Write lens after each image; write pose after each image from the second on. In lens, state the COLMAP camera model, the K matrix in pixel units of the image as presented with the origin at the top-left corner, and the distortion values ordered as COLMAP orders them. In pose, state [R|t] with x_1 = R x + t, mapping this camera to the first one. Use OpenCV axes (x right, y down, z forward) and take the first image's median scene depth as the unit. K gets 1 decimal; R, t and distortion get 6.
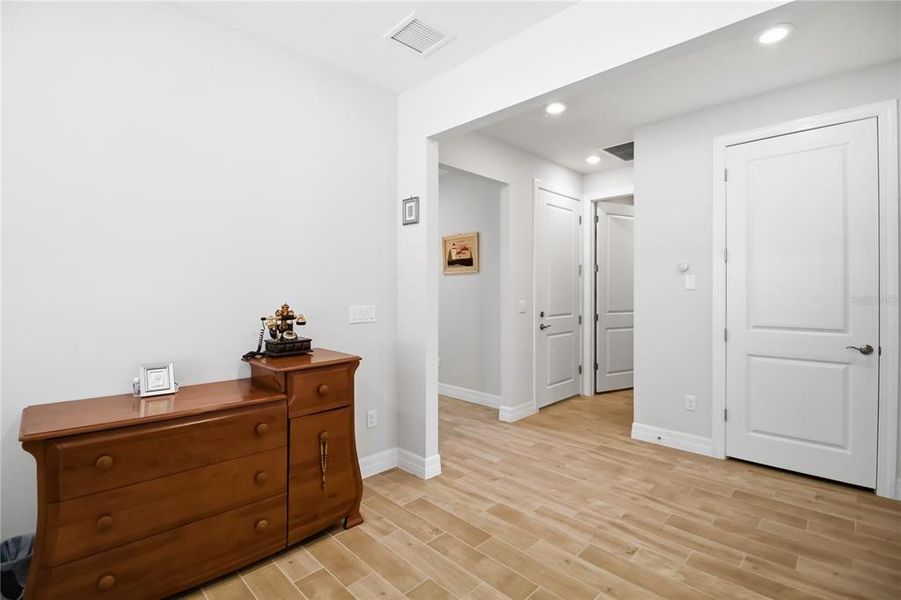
lens RADIAL K [[425.7, 0, 452.1], [0, 425.7, 298.5], [0, 0, 1]] dist [-0.004694, -0.010705]
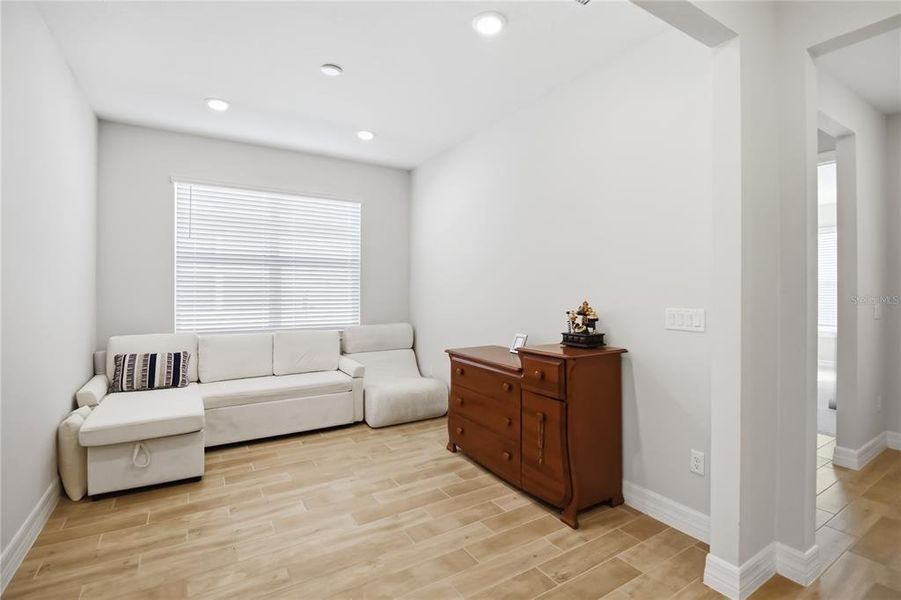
lens RADIAL K [[425.7, 0, 451.6], [0, 425.7, 291.5], [0, 0, 1]] dist [-0.004694, -0.010705]
pose [[-0.240577, 0.004186, -0.970621, 0.814185], [-0.021269, 0.999728, 0.009583, -0.015859], [0.970397, 0.022950, -0.240423, 0.976776]]
